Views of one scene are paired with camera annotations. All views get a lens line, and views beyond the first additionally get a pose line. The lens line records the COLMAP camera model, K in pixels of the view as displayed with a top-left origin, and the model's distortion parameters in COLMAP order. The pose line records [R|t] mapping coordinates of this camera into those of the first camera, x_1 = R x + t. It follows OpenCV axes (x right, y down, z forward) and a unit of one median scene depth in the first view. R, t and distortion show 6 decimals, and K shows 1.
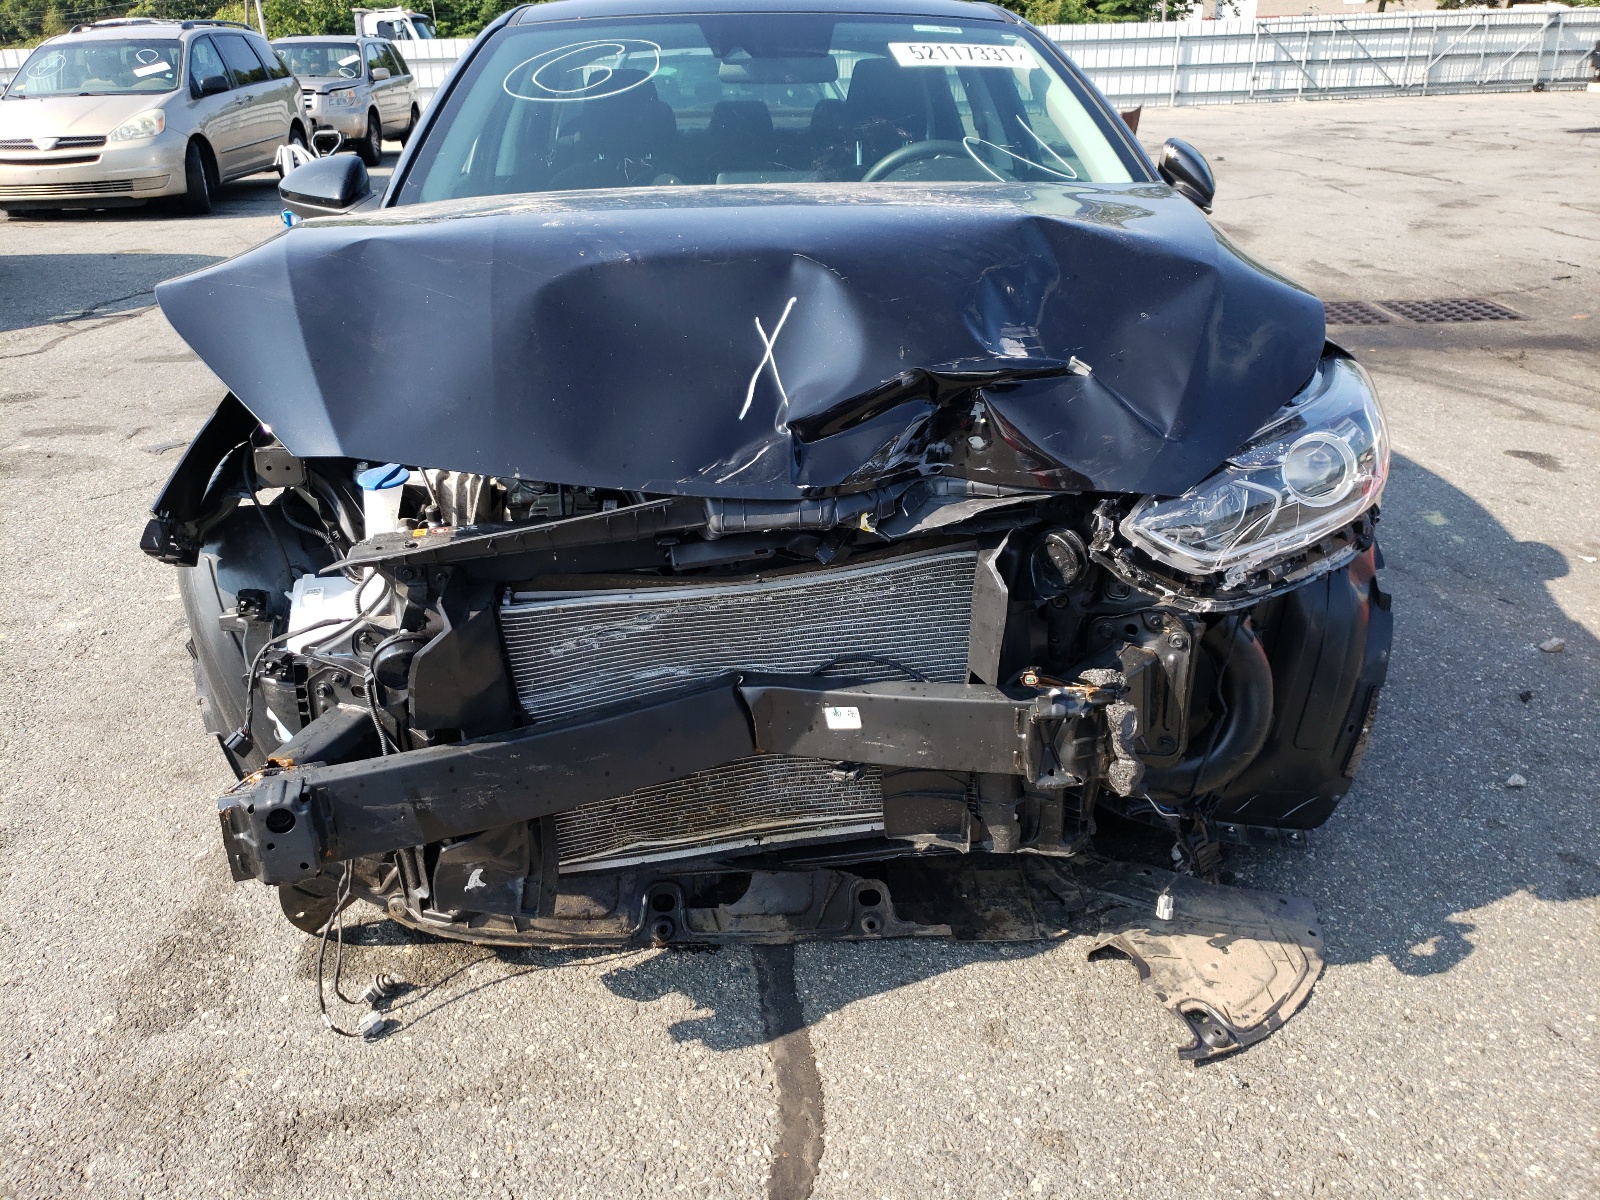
lens RADIAL K [[1217.6, 0, 800.0], [0, 1217.6, 600.0], [0, 0, 1]] dist [0.058671, -0.006588]
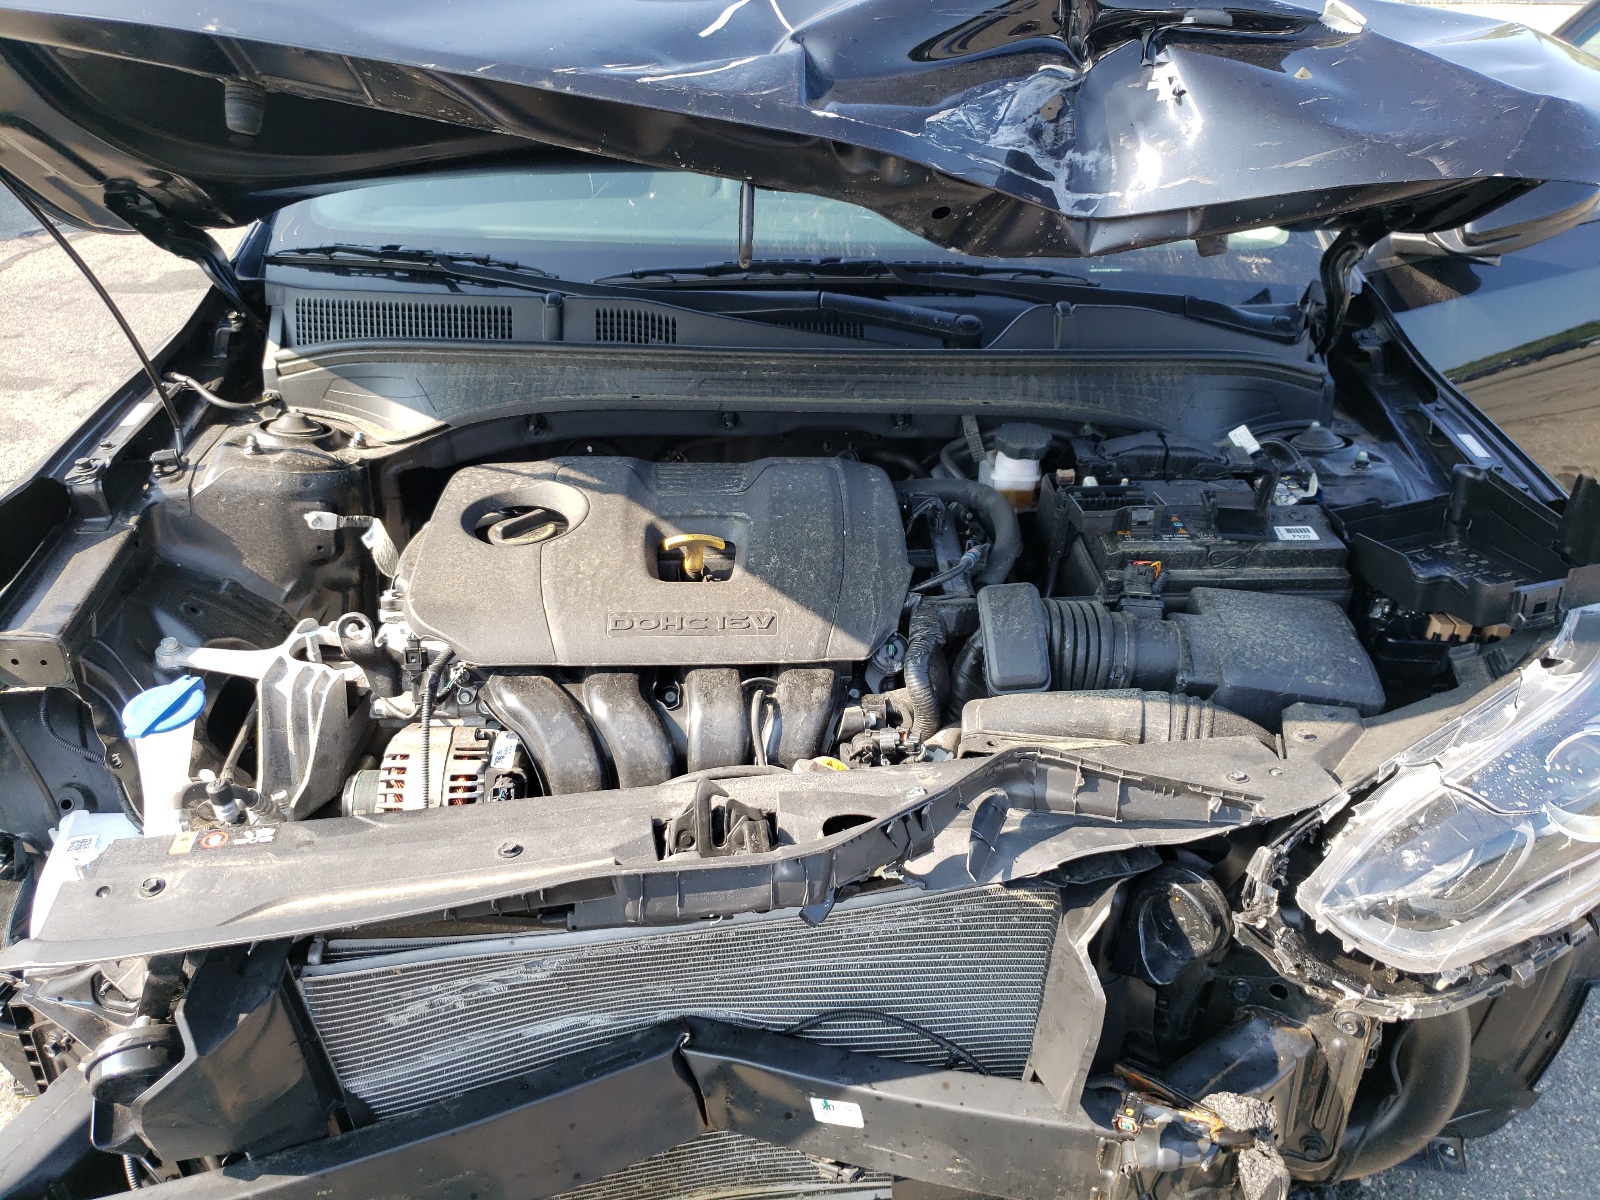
lens RADIAL K [[1303.5, 0, 819.7], [0, 1303.5, 622.7], [0, 0, 1]] dist [-0.092753, 0.144457]
pose [[0.998745, 0.048026, -0.014193, 0.023575], [-0.046776, 0.995846, 0.078122, -0.224047], [0.017886, -0.077361, 0.996843, 0.327360]]
